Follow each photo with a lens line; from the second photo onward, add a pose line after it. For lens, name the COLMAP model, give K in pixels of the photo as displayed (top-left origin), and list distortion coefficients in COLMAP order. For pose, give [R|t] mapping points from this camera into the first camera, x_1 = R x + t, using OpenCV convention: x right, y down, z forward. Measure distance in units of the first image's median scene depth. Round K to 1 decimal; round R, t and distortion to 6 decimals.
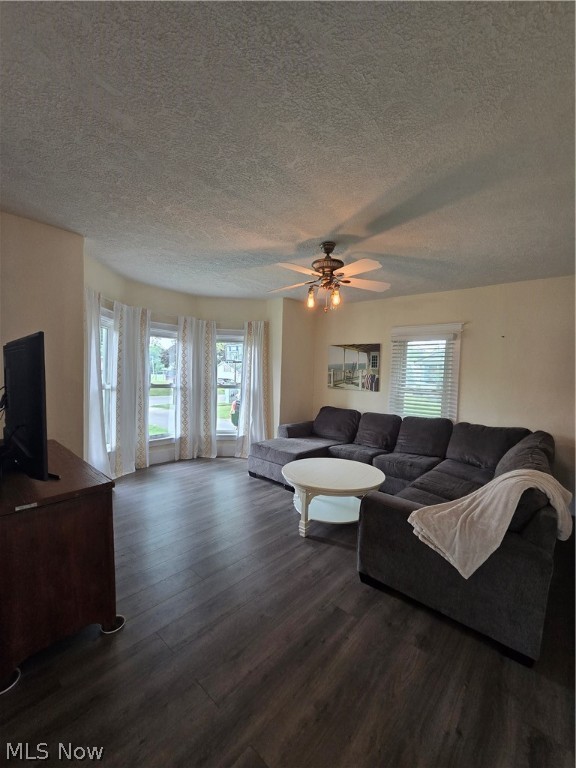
lens RADIAL K [[315.4, 0, 289.7], [0, 315.4, 388.3], [0, 0, 1]] dist [-0.004936, 0.001102]
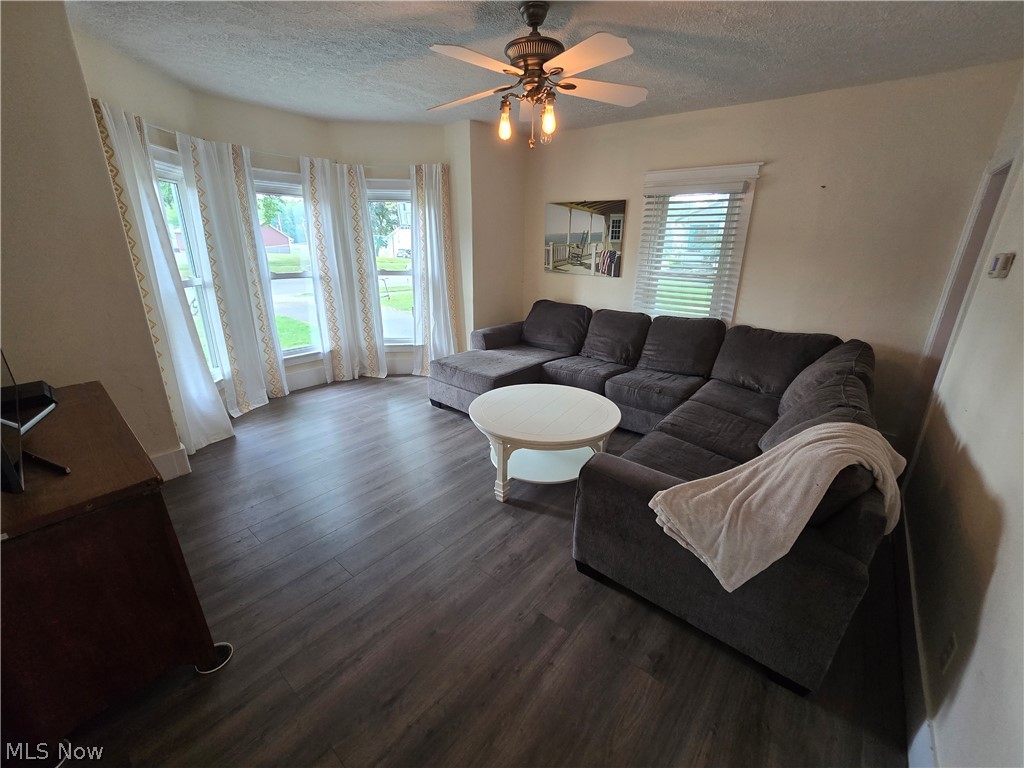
lens RADIAL K [[420.5, 0, 510.1], [0, 420.5, 378.5], [0, 0, 1]] dist [-0.004936, 0.001102]
pose [[0.999569, -0.024583, 0.016022, 0.045671], [0.019364, 0.962863, 0.269294, -0.039506], [-0.022047, -0.268867, 0.962925, 0.135559]]
